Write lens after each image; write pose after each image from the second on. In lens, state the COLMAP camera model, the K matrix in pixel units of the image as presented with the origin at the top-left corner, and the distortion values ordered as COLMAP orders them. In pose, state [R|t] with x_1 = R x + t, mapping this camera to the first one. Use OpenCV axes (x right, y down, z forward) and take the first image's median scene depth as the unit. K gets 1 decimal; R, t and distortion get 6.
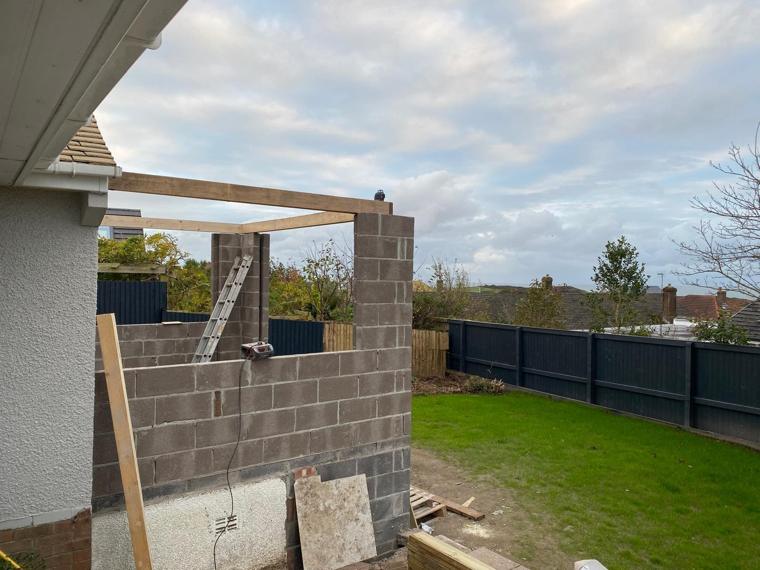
lens RADIAL K [[584.1, 0, 380.0], [0, 584.1, 285.0], [0, 0, 1]] dist [-0.005091, -0.004601]
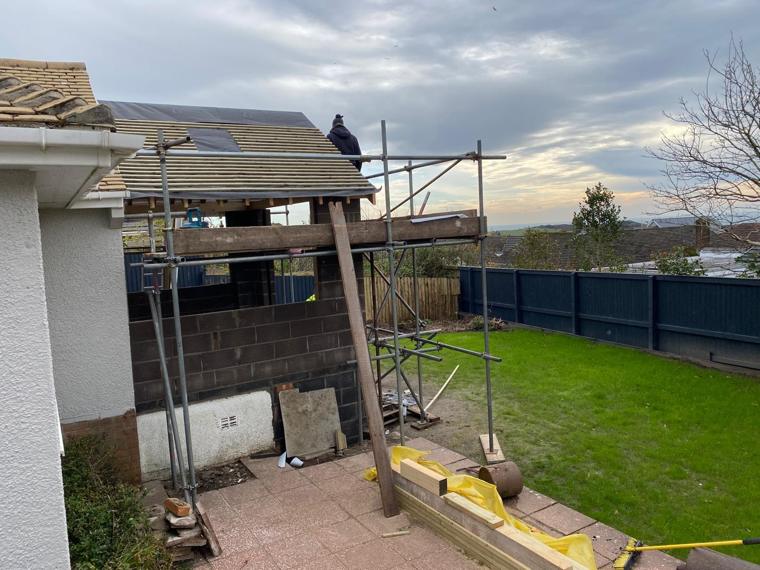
lens RADIAL K [[584.1, 0, 380.0], [0, 584.1, 285.0], [0, 0, 1]] dist [-0.005091, -0.004601]
pose [[0.993982, -0.058185, -0.092817, 0.113701], [0.065956, 0.994366, 0.082985, -0.011763], [0.087465, -0.088608, 0.992219, -0.164836]]
